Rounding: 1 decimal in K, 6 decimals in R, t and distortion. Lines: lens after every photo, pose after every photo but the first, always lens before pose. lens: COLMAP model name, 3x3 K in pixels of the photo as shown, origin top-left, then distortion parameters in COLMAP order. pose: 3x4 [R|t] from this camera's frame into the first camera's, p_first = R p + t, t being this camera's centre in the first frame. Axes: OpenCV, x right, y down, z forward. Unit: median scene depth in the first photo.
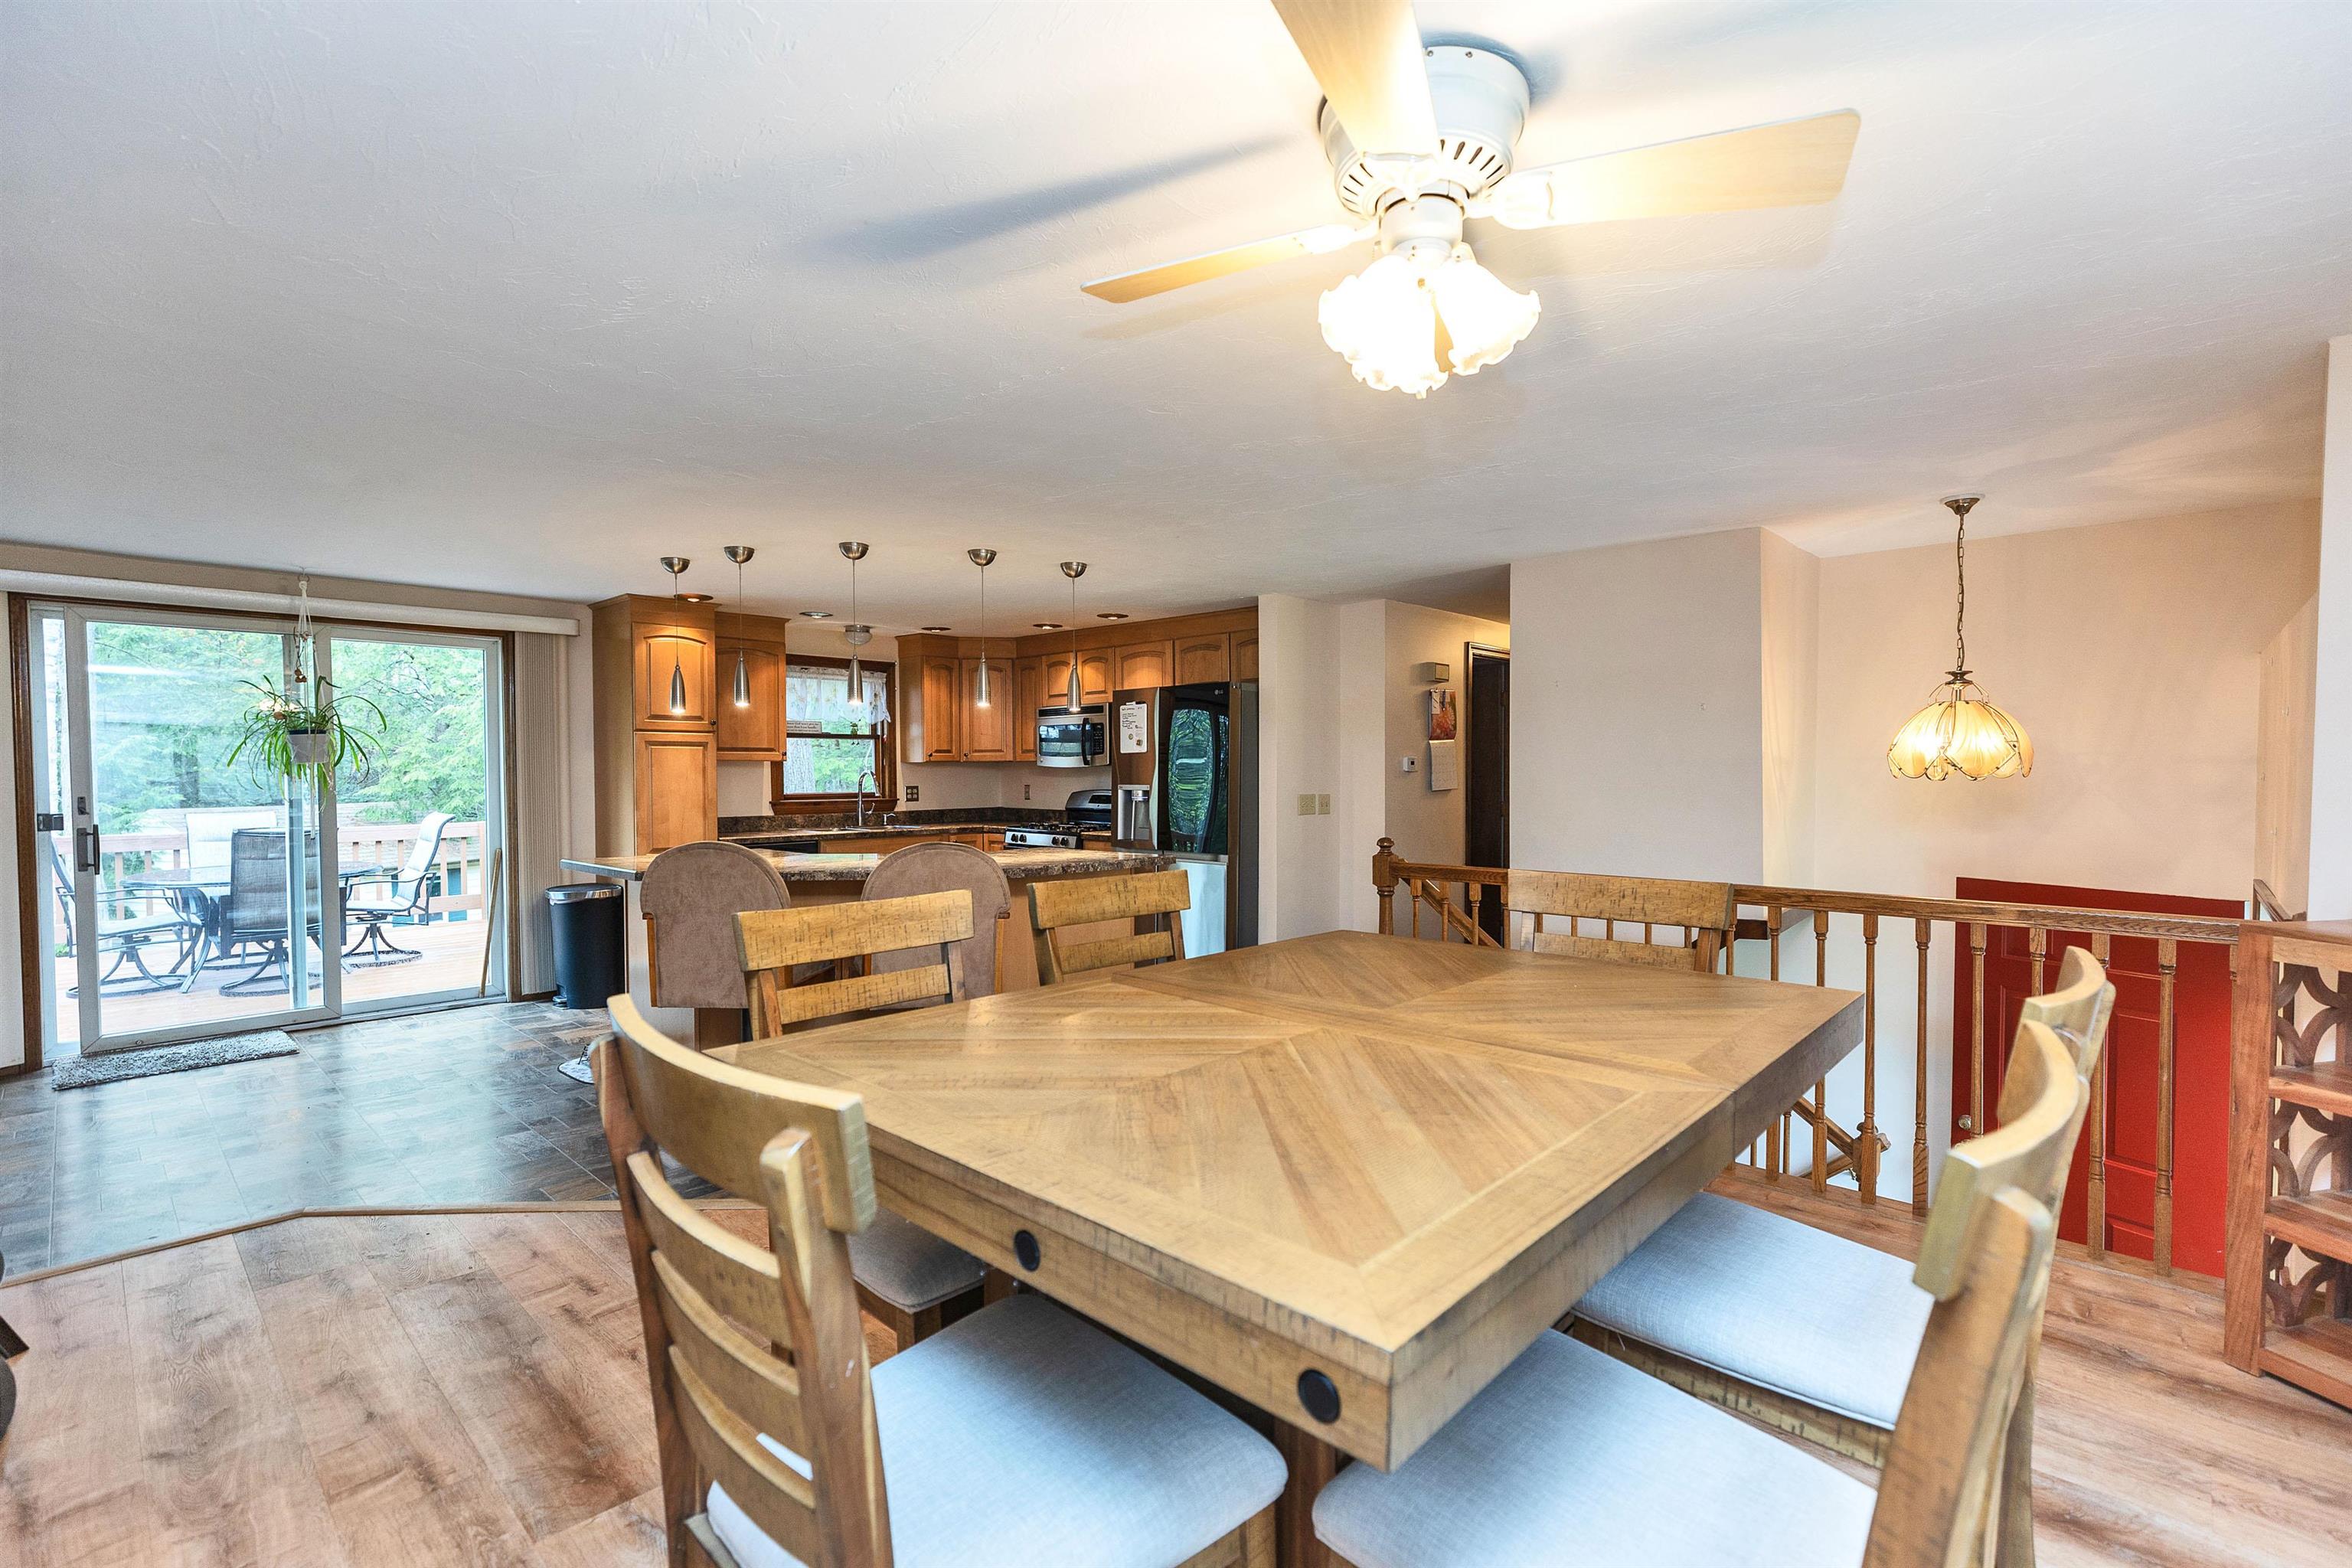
lens RADIAL K [[1041.5, 0, 1176.0], [0, 1041.5, 784.0], [0, 0, 1]] dist [0.002790, -0.000211]
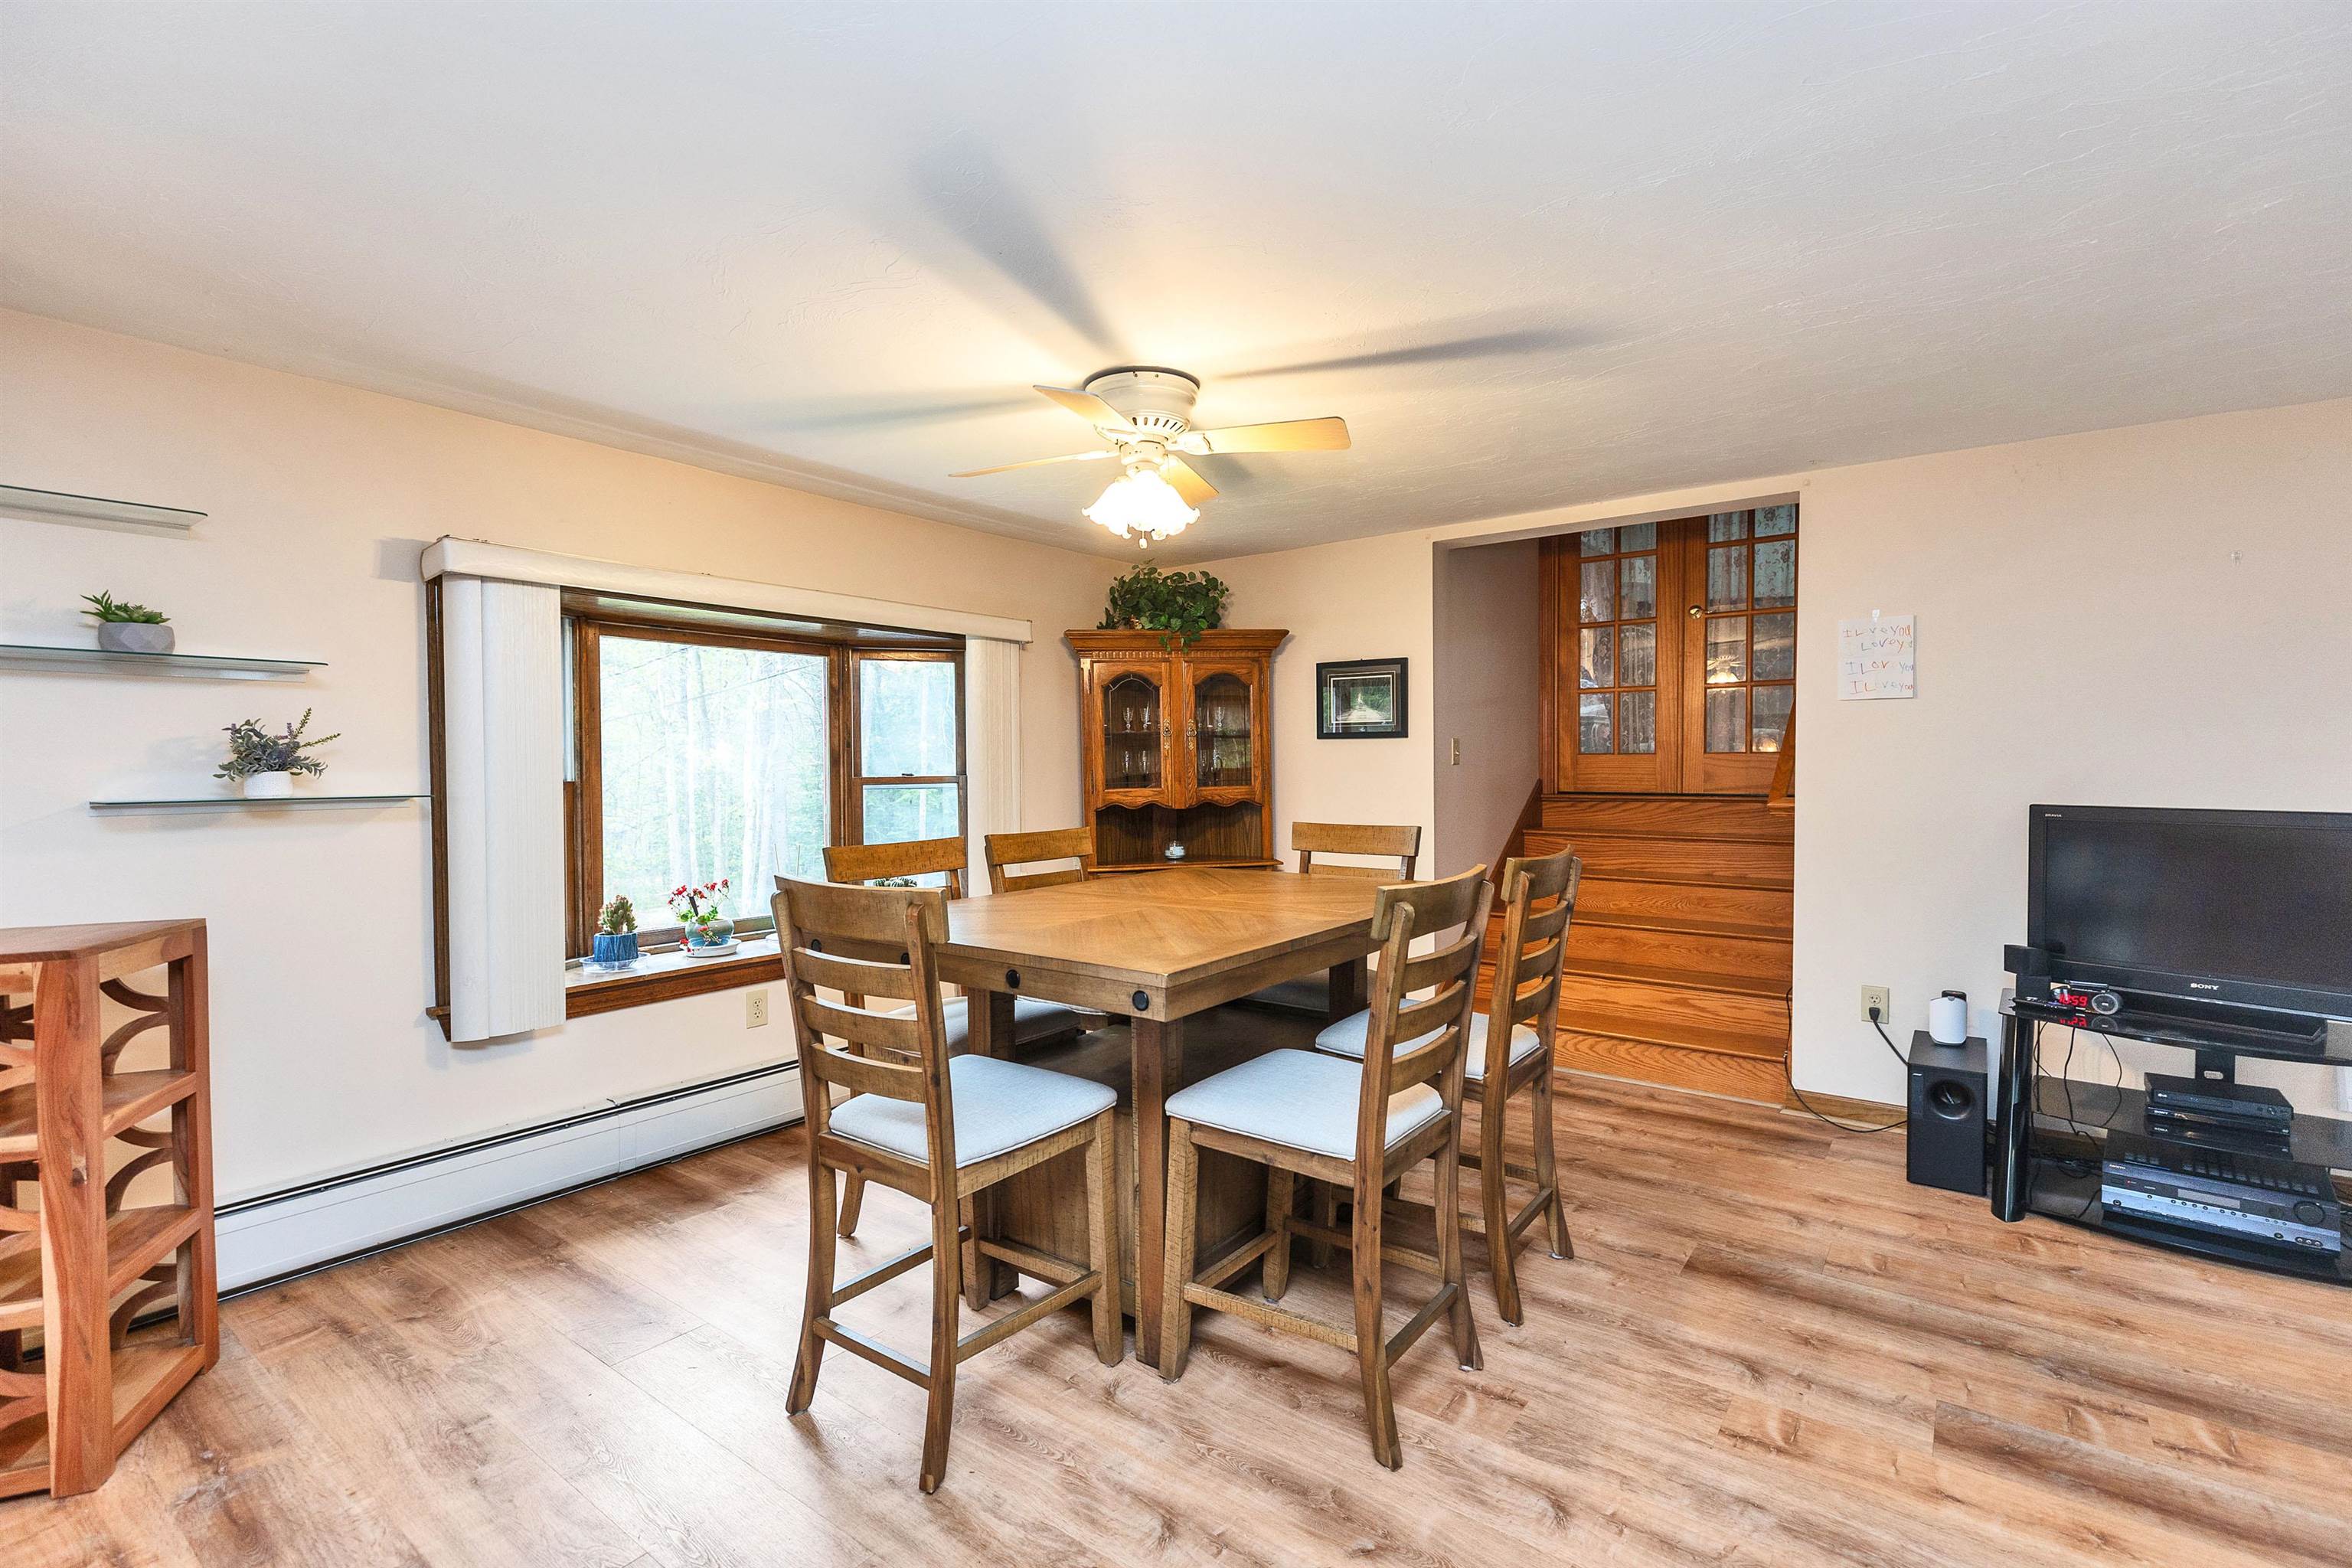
lens RADIAL K [[1068.6, 0, 1176.0], [0, 1068.6, 784.0], [0, 0, 1]] dist [-0.001267, -0.000179]
pose [[-0.994124, 0.010636, -0.107723, 0.088278], [0.007013, 0.999399, 0.033959, -0.005816], [0.108020, 0.033004, -0.993601, 0.669956]]
